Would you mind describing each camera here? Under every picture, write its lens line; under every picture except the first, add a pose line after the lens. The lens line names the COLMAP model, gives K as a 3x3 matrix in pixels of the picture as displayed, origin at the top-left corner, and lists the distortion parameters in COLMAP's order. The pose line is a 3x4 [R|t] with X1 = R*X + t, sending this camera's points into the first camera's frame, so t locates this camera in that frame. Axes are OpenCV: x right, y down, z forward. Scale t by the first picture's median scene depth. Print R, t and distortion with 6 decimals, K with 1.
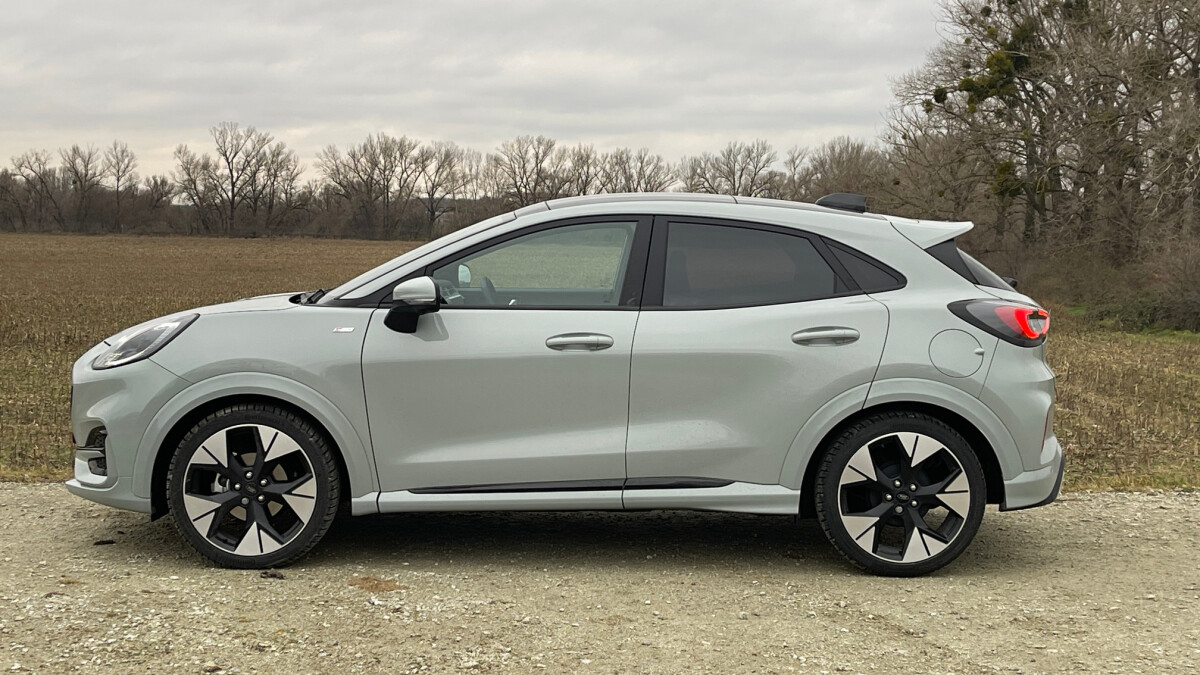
lens RADIAL K [[1760.3, 0, 600.0], [0, 1760.3, 337.5], [0, 0, 1]] dist [0.111529, -0.014876]
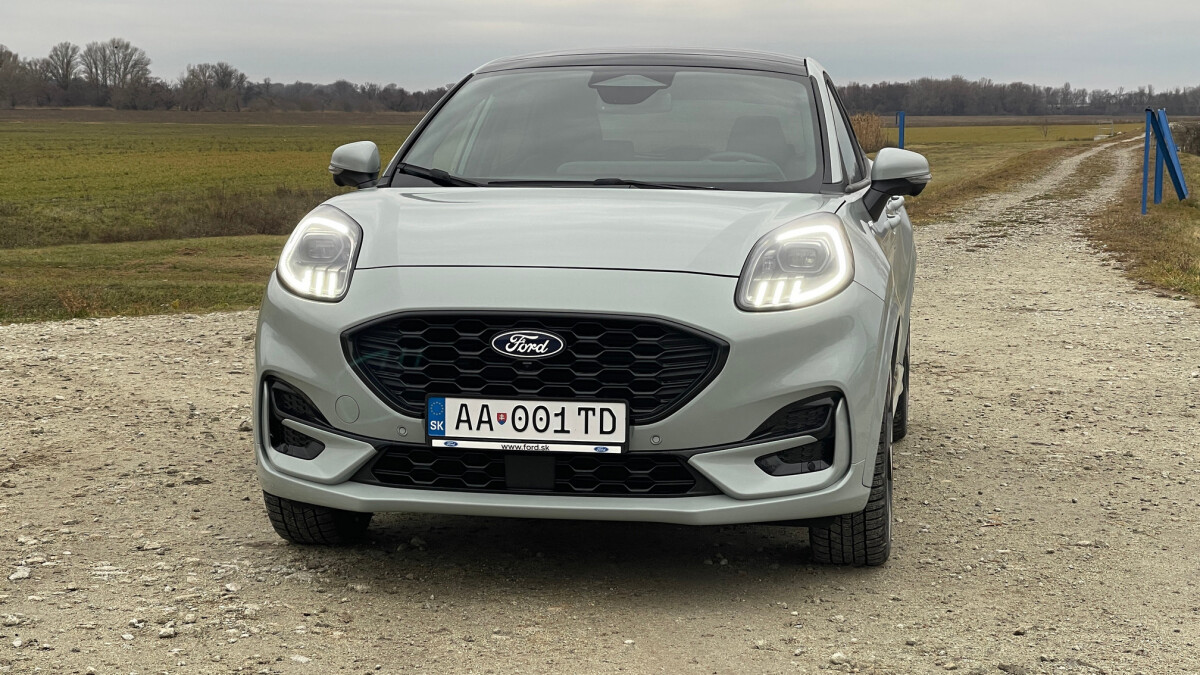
lens RADIAL K [[2207.9, 0, 600.0], [0, 2207.9, 337.5], [0, 0, 1]] dist [0.197336, 0.375283]
pose [[0.173456, -0.103243, 0.979415, -1.092617], [0.061577, 0.993681, 0.093841, -0.051190], [-0.982915, 0.044032, 0.178717, 0.946893]]
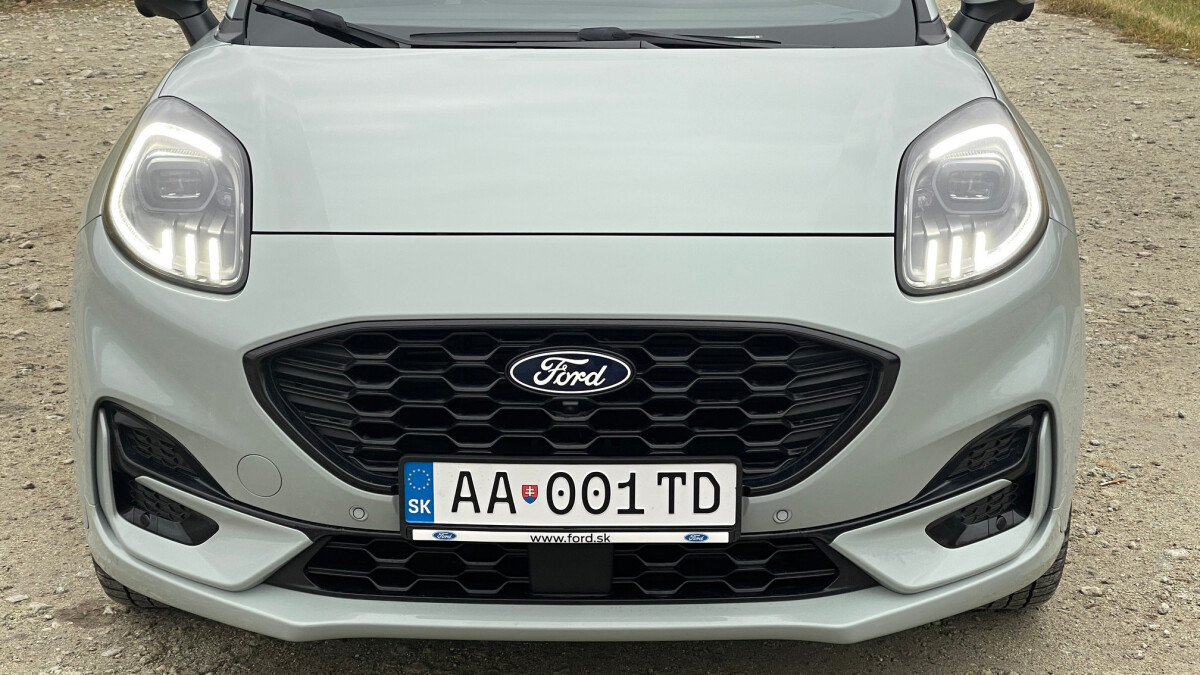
lens RADIAL K [[2207.9, 0, 600.0], [0, 2207.9, 337.5], [0, 0, 1]] dist [0.197336, 0.375283]
pose [[0.017544, -0.270291, 0.962619, -0.776872], [0.068882, 0.960806, 0.268526, -0.110879], [-0.997471, 0.061596, 0.035474, 1.090817]]
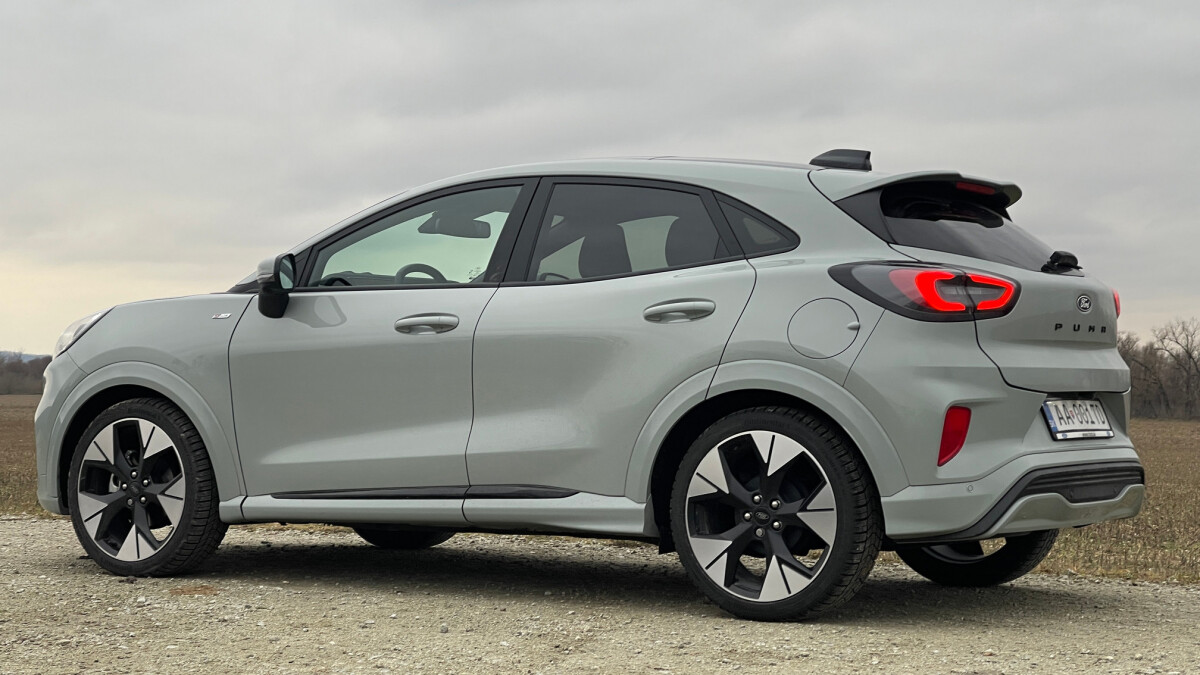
lens RADIAL K [[2207.9, 0, 600.0], [0, 2207.9, 337.5], [0, 0, 1]] dist [0.197336, 0.375283]
pose [[0.841843, -0.017865, -0.539426, 0.636170], [-0.034549, 0.995619, -0.086890, 0.099458], [0.538615, 0.091784, 0.837538, 0.146718]]
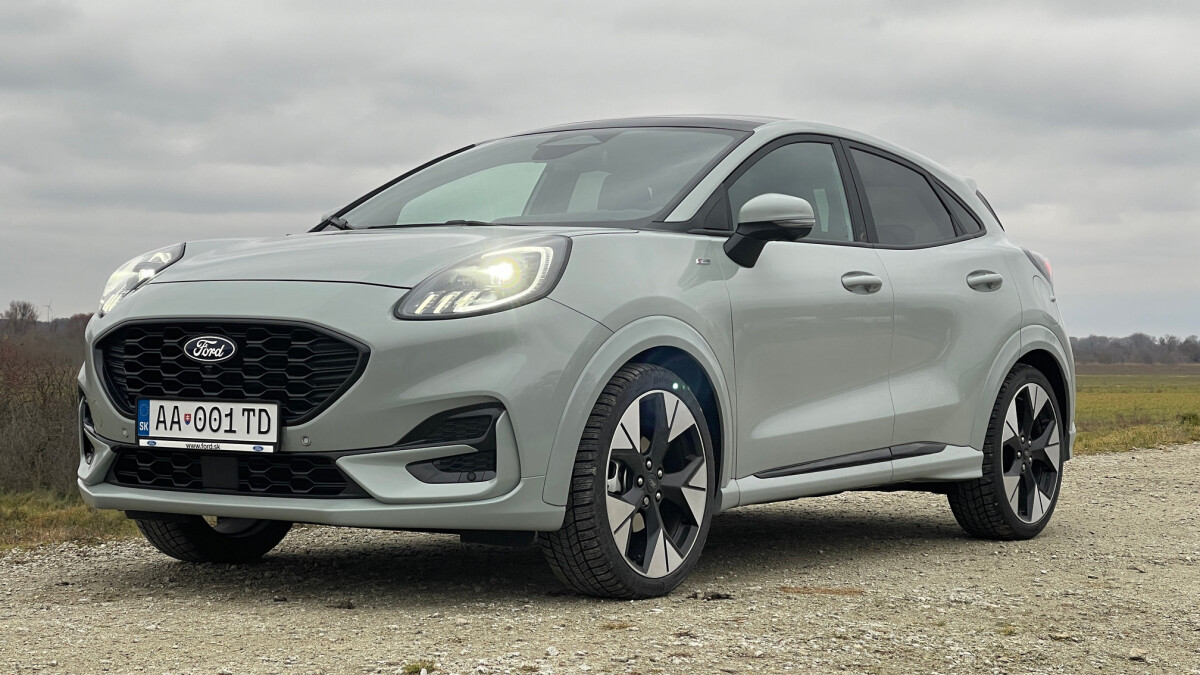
lens RADIAL K [[2207.9, 0, 600.0], [0, 2207.9, 337.5], [0, 0, 1]] dist [0.197336, 0.375283]
pose [[0.571473, -0.004737, 0.820607, -0.928541], [0.052542, 0.998143, -0.030828, 0.053725], [-0.818937, 0.060734, 0.570661, 0.509855]]
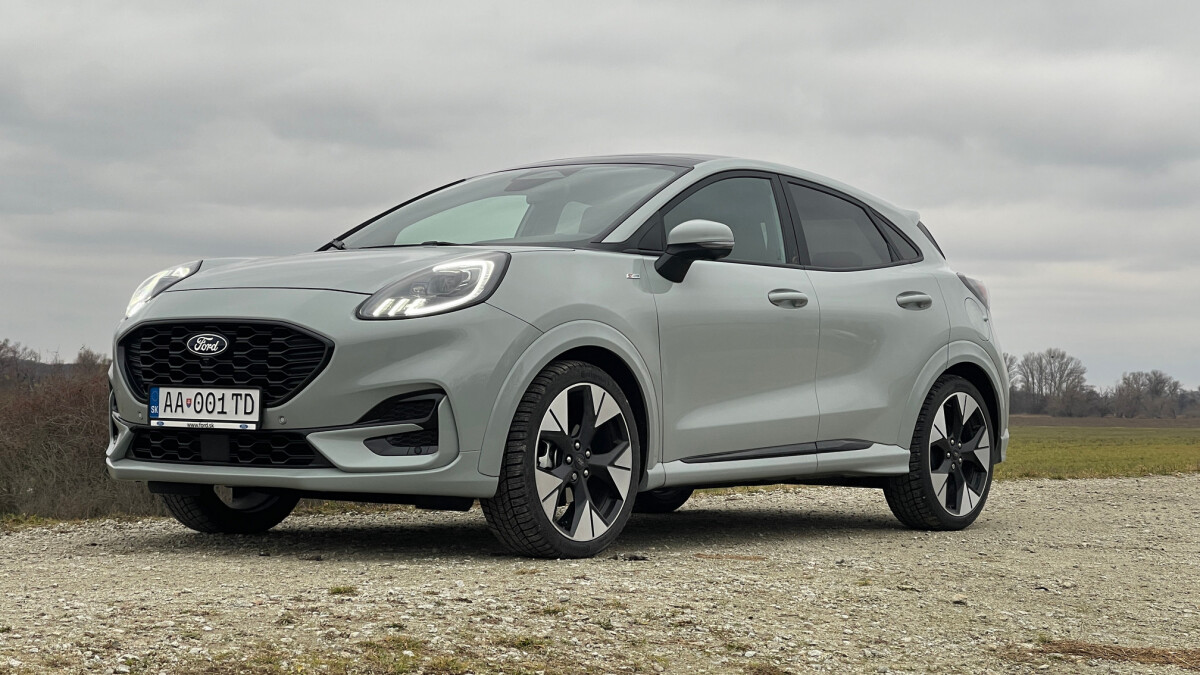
lens RADIAL K [[2207.9, 0, 600.0], [0, 2207.9, 337.5], [0, 0, 1]] dist [0.197336, 0.375283]
pose [[0.616715, 0.016644, 0.787011, -1.009046], [0.043959, 0.997488, -0.055541, 0.085374], [-0.785958, 0.068849, 0.614434, 0.347984]]
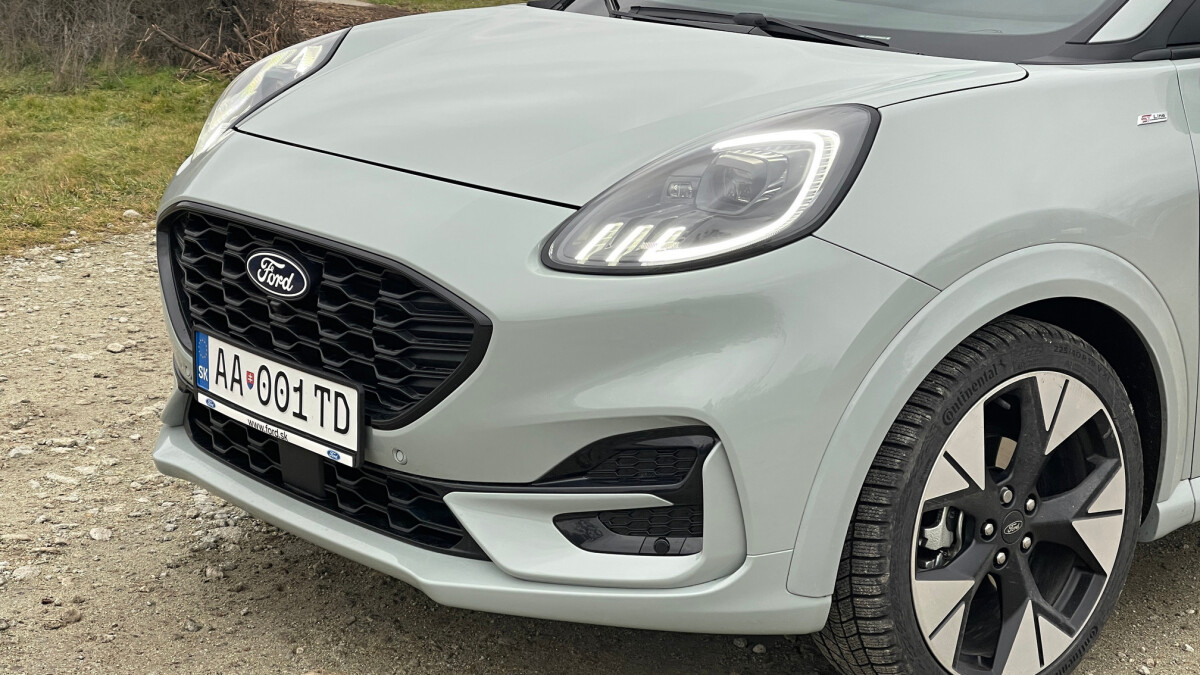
lens RADIAL K [[2207.9, 0, 600.0], [0, 2207.9, 337.5], [0, 0, 1]] dist [0.197336, 0.375283]
pose [[0.776316, -0.133838, 0.615971, -0.581689], [0.028421, 0.983637, 0.177904, -0.051389], [-0.629703, -0.120603, 0.767417, 0.667836]]
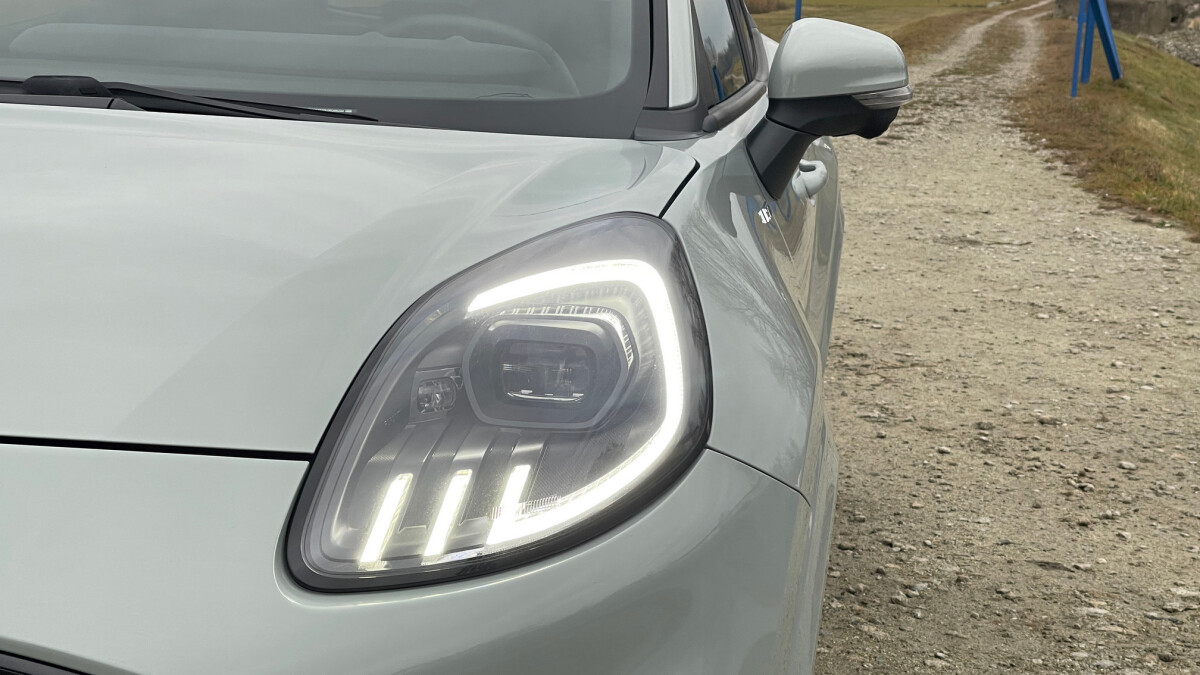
lens RADIAL K [[2207.9, 0, 600.0], [0, 2207.9, 337.5], [0, 0, 1]] dist [0.197336, 0.375283]
pose [[0.125568, -0.163072, 0.978591, -0.512314], [0.029269, 0.986578, 0.160647, -0.043676], [-0.991653, 0.008470, 0.128656, 0.979887]]
